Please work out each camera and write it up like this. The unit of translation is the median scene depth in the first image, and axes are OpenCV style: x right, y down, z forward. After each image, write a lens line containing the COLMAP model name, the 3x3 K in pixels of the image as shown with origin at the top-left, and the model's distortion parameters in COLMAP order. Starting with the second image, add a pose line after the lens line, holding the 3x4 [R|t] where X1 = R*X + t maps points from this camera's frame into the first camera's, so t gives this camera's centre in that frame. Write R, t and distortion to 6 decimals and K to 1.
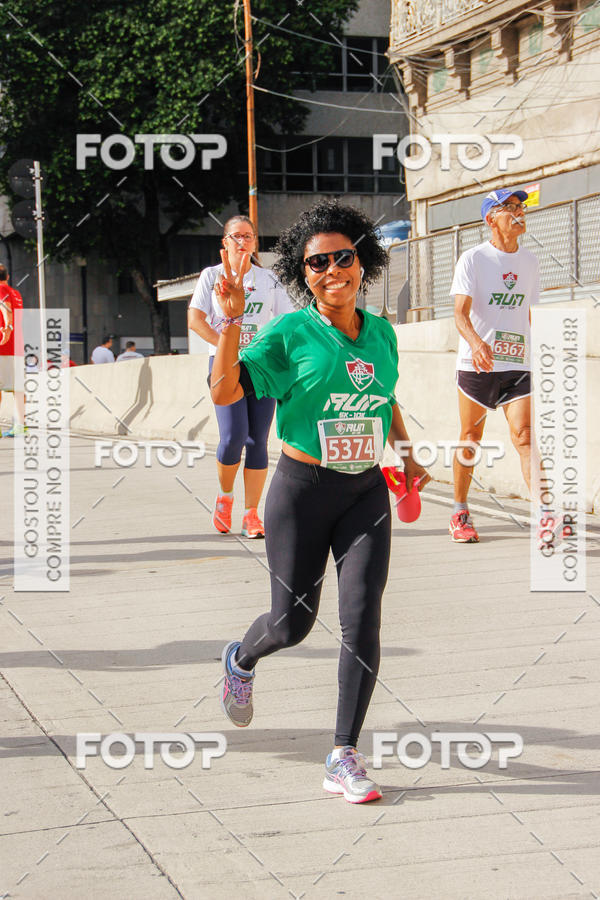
lens RADIAL K [[2083.1, 0, 287.6], [0, 2083.1, 448.7], [0, 0, 1]] dist [0.218258, 0.865910]
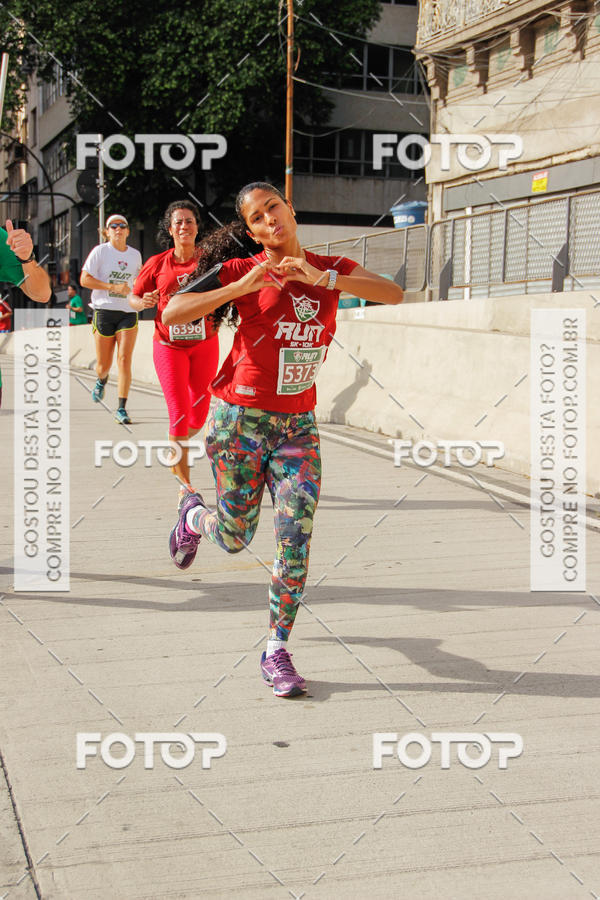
lens RADIAL K [[2122.4, 0, 303.6], [0, 2122.4, 445.4], [0, 0, 1]] dist [0.245913, 4.858392]
pose [[0.999160, 0.039019, -0.012510, 0.014579], [-0.038898, 0.999196, 0.009740, 0.019360], [0.012880, -0.009246, 0.999874, -0.208950]]
